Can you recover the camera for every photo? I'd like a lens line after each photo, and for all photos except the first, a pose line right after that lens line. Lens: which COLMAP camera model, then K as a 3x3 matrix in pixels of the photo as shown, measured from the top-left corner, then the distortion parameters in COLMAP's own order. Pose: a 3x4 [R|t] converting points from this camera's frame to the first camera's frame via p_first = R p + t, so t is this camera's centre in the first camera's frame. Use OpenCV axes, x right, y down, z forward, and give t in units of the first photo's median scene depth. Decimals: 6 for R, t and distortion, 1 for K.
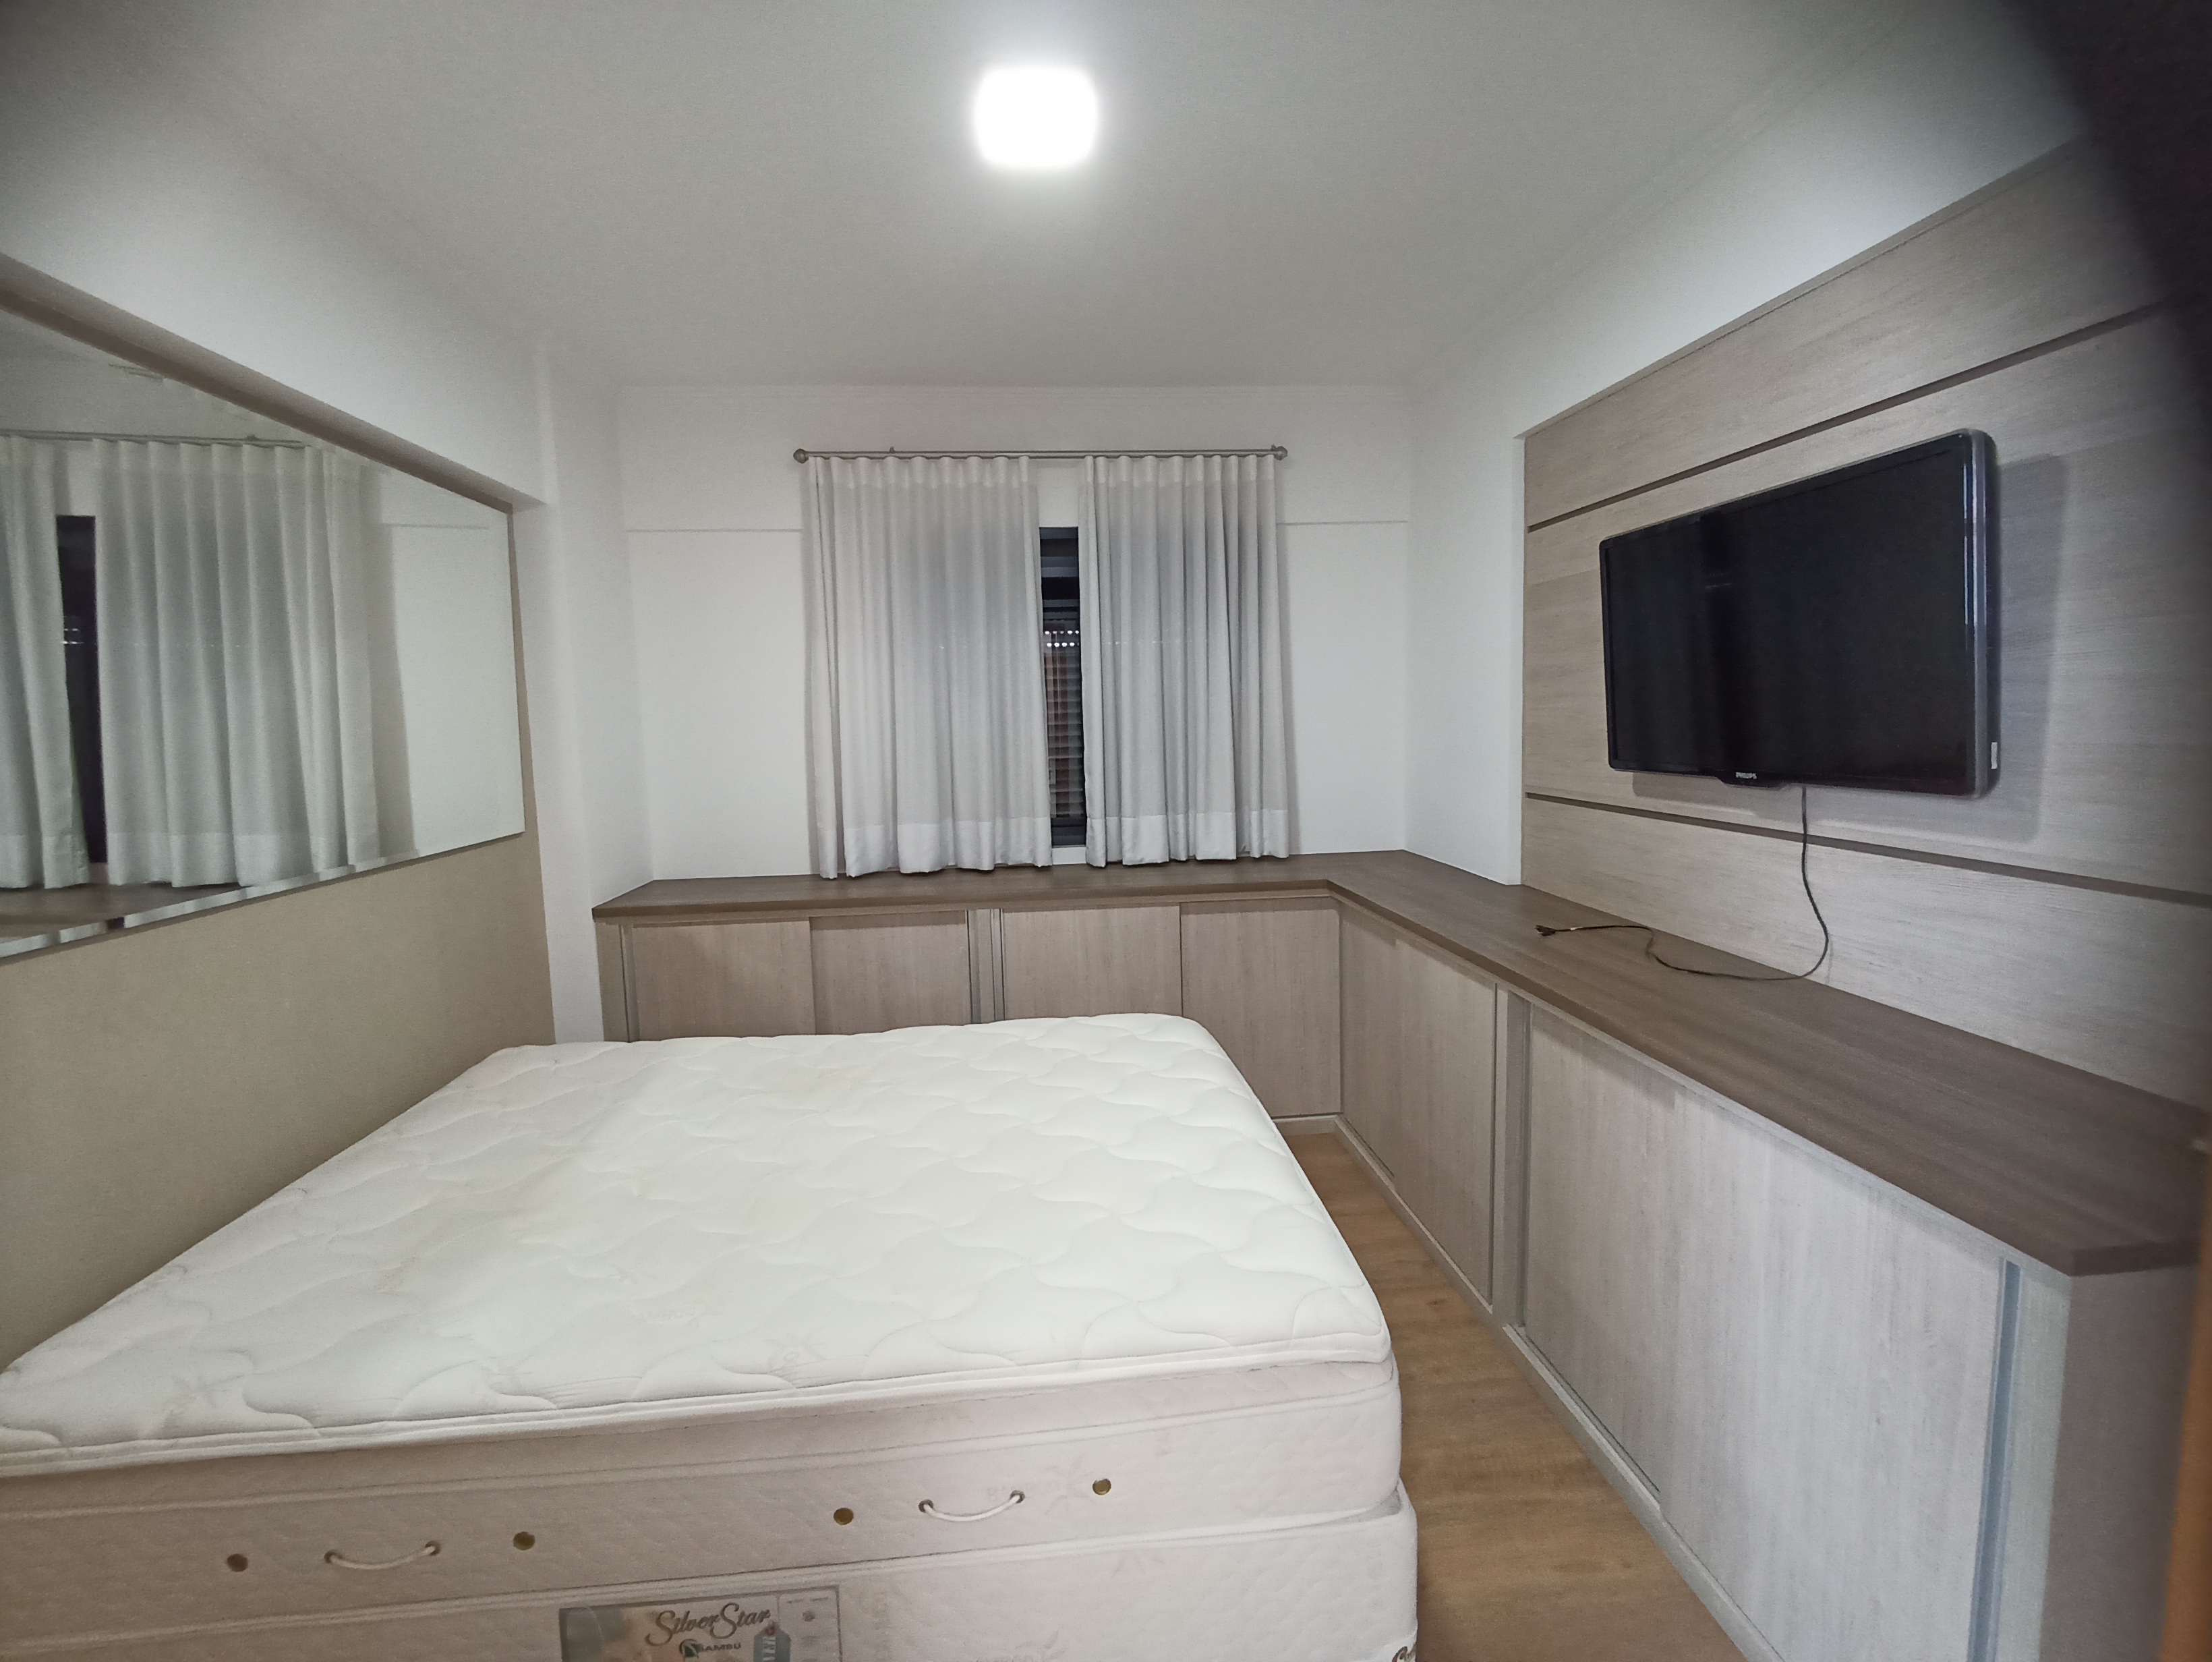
lens RADIAL K [[1001.5, 0, 1097.3], [0, 1001.5, 830.4], [0, 0, 1]] dist [-0.012248, 0.000558]
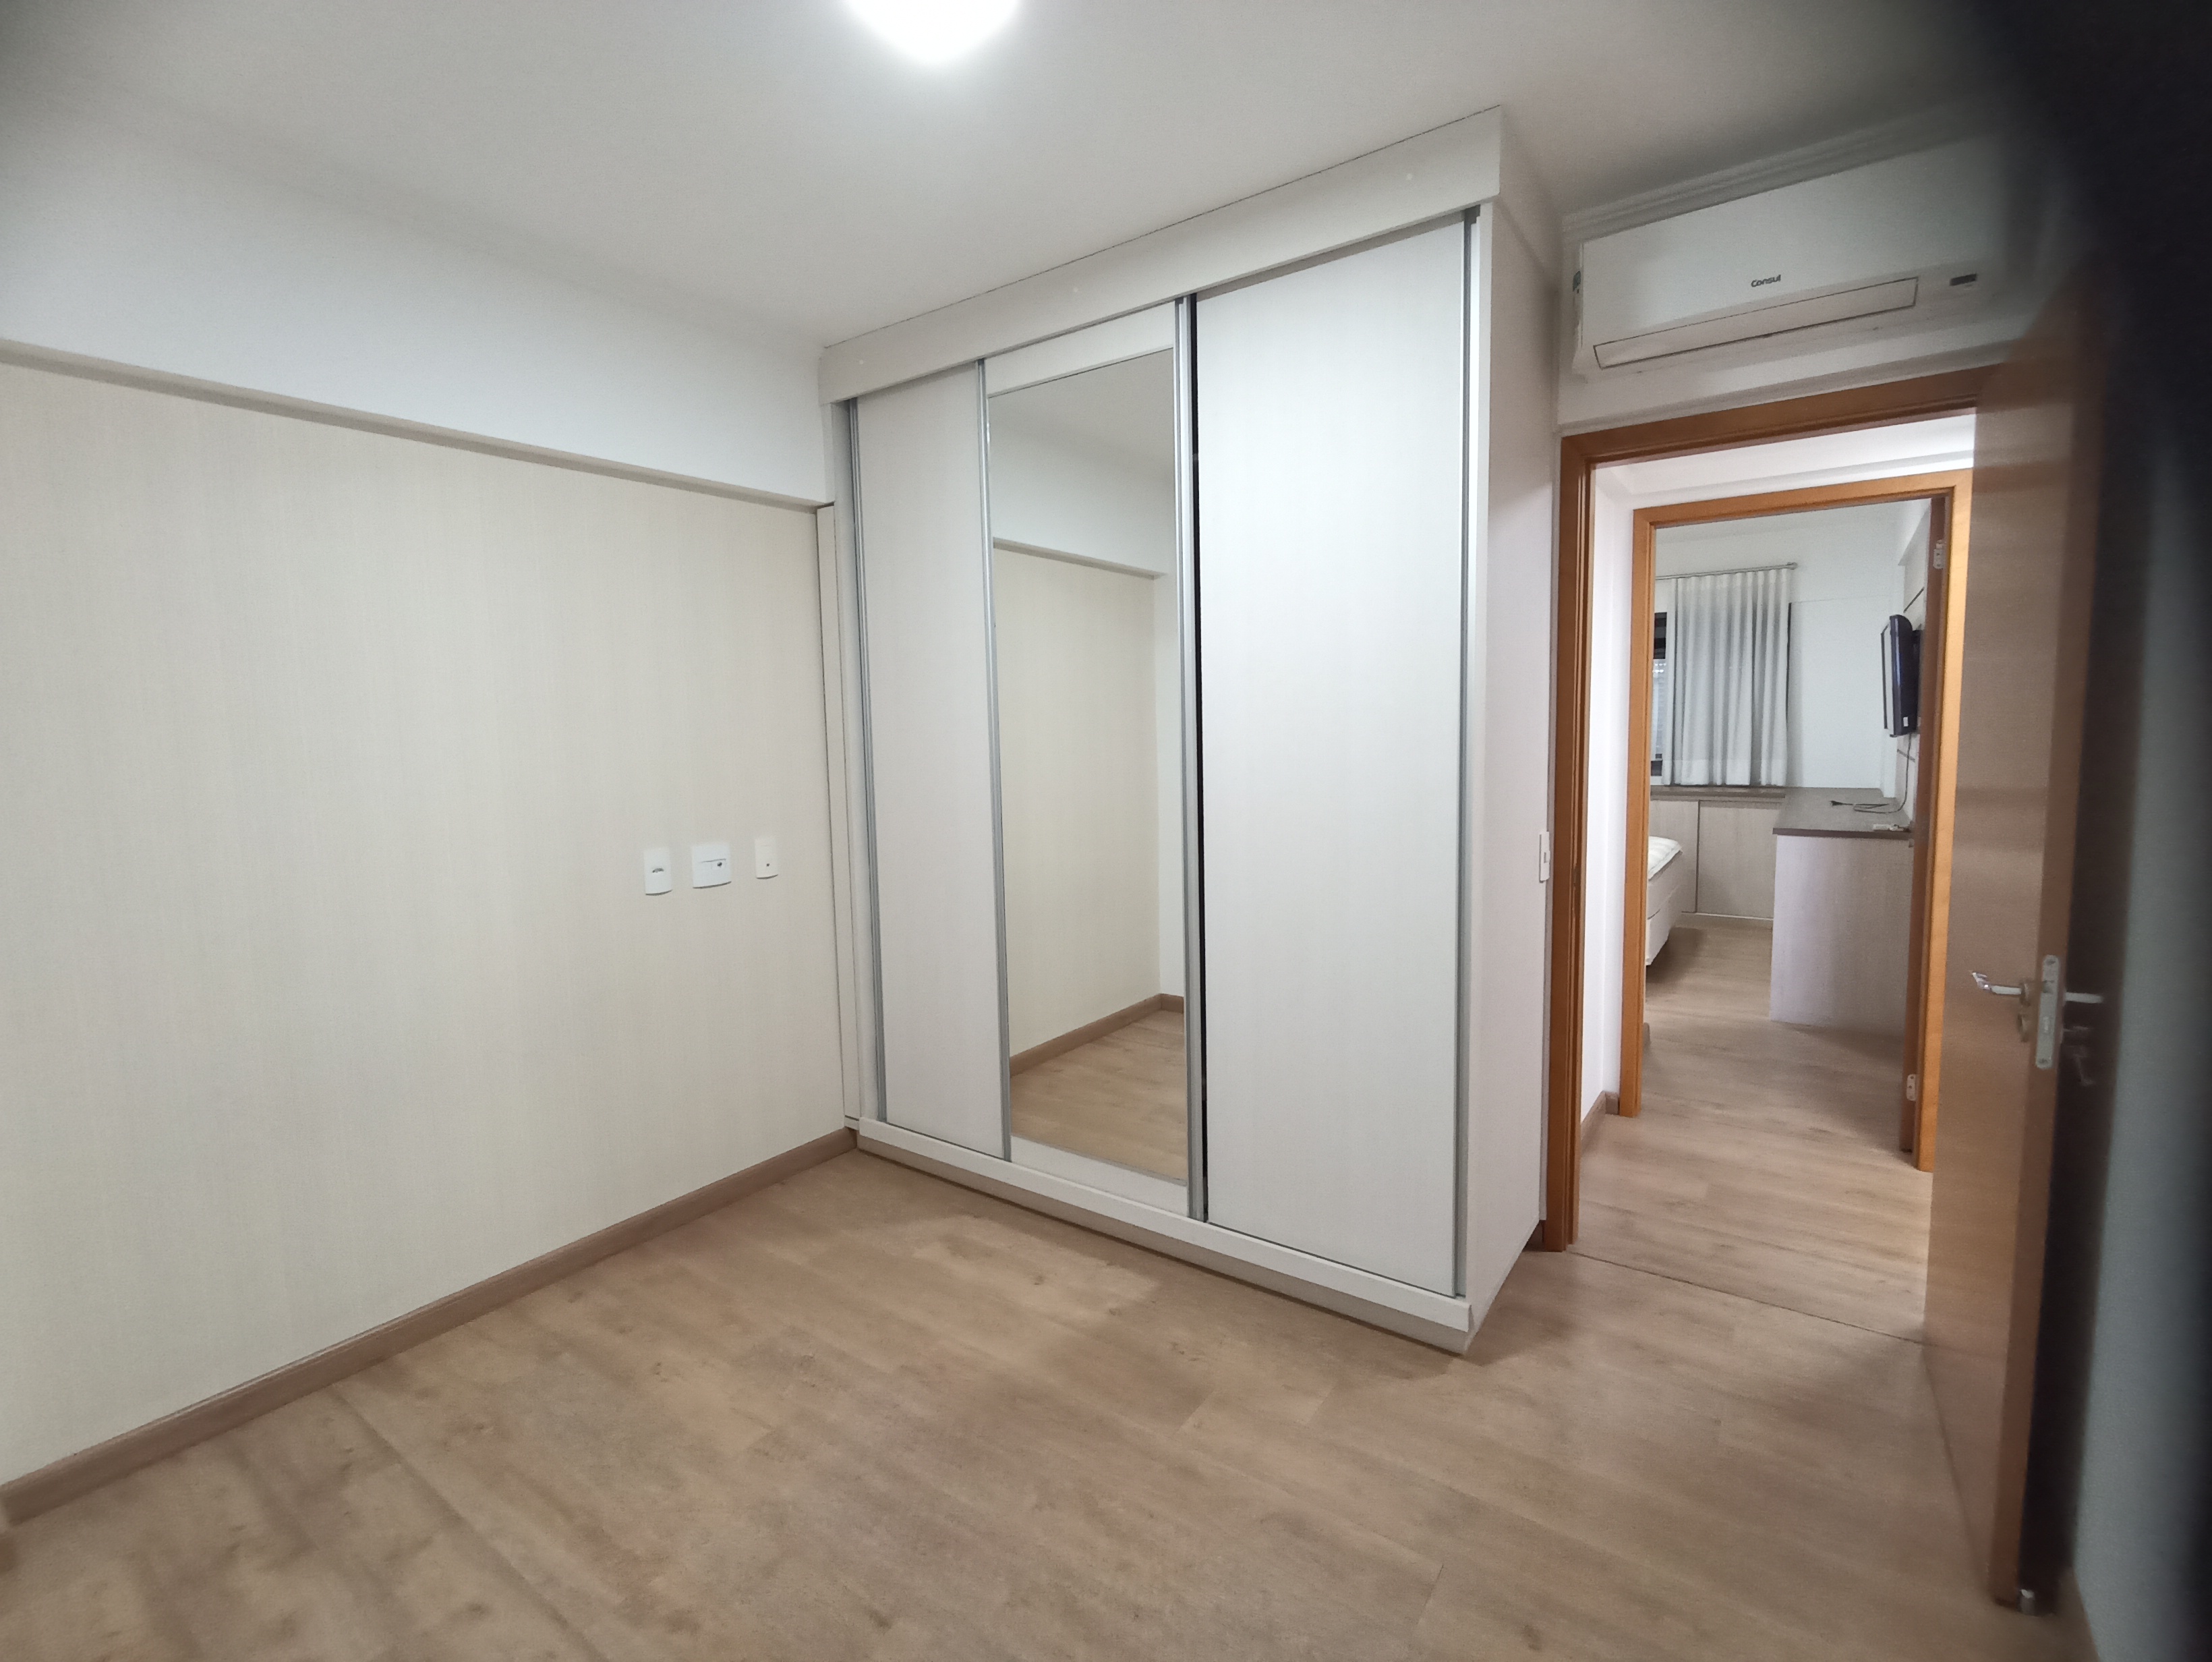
lens RADIAL K [[1001.5, 0, 1099.1], [0, 1001.5, 833.6], [0, 0, 1]] dist [-0.012248, 0.000558]
pose [[0.756784, 0.076593, -0.649162, 0.454758], [-0.070083, 0.996894, 0.035919, 0.143741], [0.649897, 0.018313, 0.759802, -1.252742]]
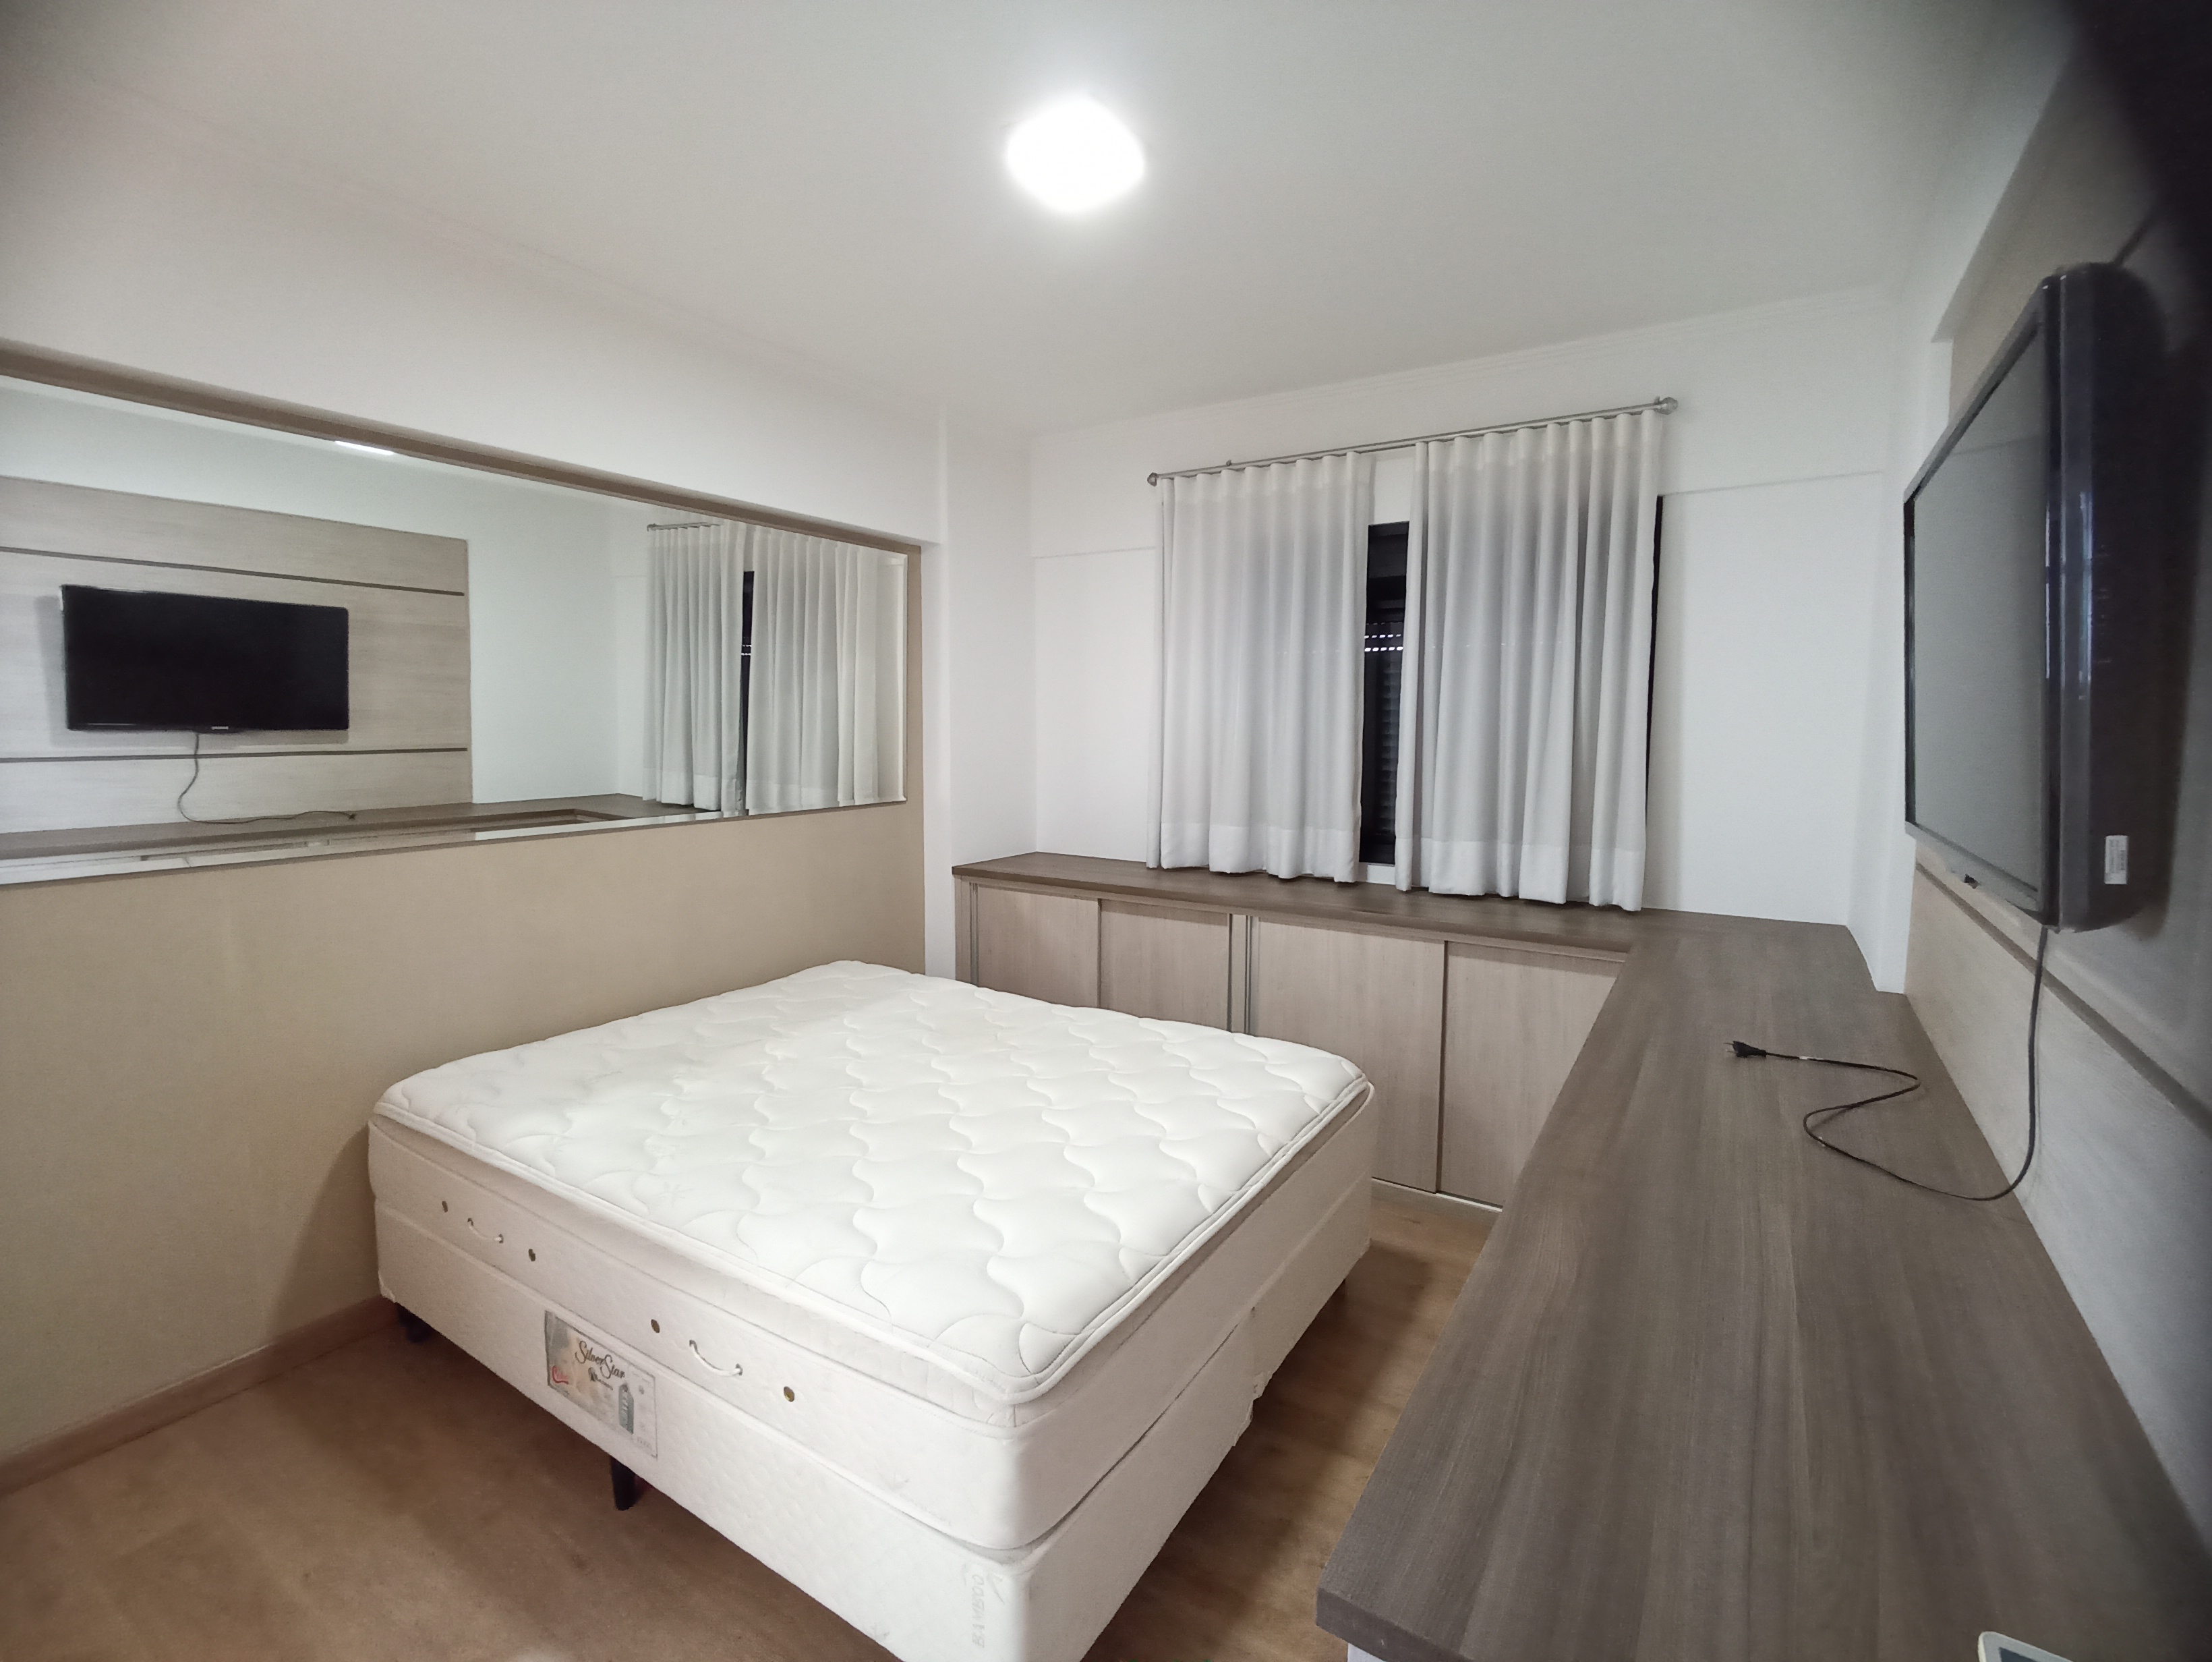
lens RADIAL K [[1001.5, 0, 1095.1], [0, 1001.5, 829.1], [0, 0, 1]] dist [-0.012248, 0.000558]
pose [[0.787772, 0.096881, -0.608301, 0.347087], [-0.097231, 0.994731, 0.032509, -0.023581], [0.608245, 0.033536, 0.793041, 0.105563]]
